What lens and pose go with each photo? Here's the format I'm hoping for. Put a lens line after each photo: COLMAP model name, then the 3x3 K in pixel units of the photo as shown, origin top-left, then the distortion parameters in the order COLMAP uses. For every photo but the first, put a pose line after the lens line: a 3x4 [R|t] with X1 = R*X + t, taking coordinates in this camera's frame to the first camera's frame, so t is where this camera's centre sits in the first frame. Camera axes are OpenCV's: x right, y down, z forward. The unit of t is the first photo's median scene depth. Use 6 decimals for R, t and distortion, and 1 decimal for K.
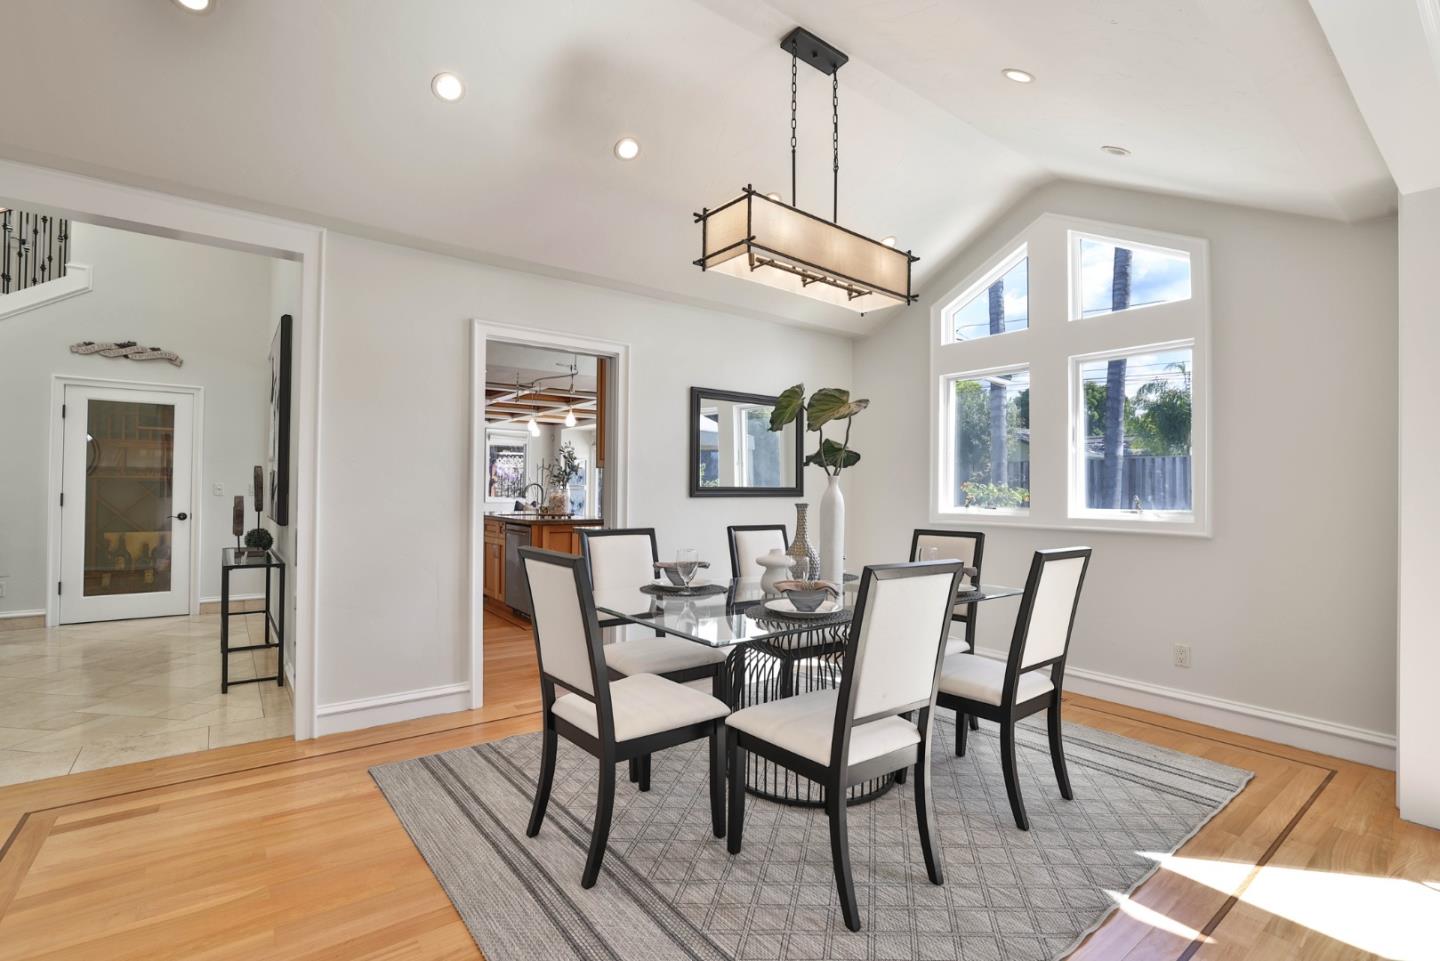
lens RADIAL K [[654.7, 0, 714.3], [0, 654.7, 482.4], [0, 0, 1]] dist [-0.048368, 0.018016]
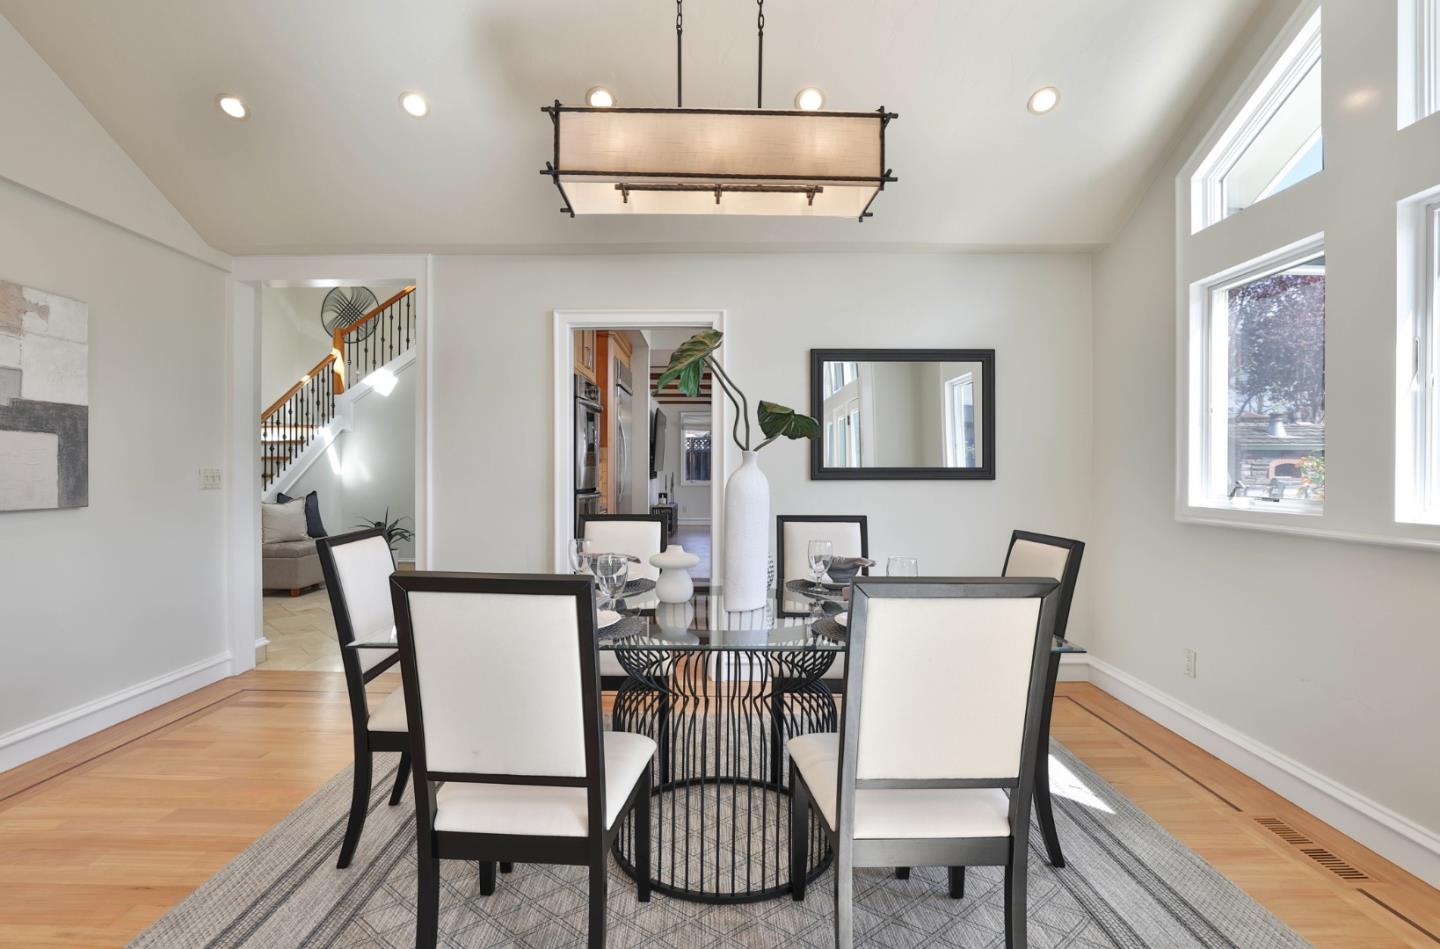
lens RADIAL K [[653.0, 0, 720.0], [0, 653.0, 474.5], [0, 0, 1]] dist [-0.005036, -0.000309]
pose [[0.791031, -0.001973, -0.611773, 0.559210], [0.009691, 0.999910, 0.009305, 0.009610], [0.611699, -0.013289, 0.790979, 0.356614]]
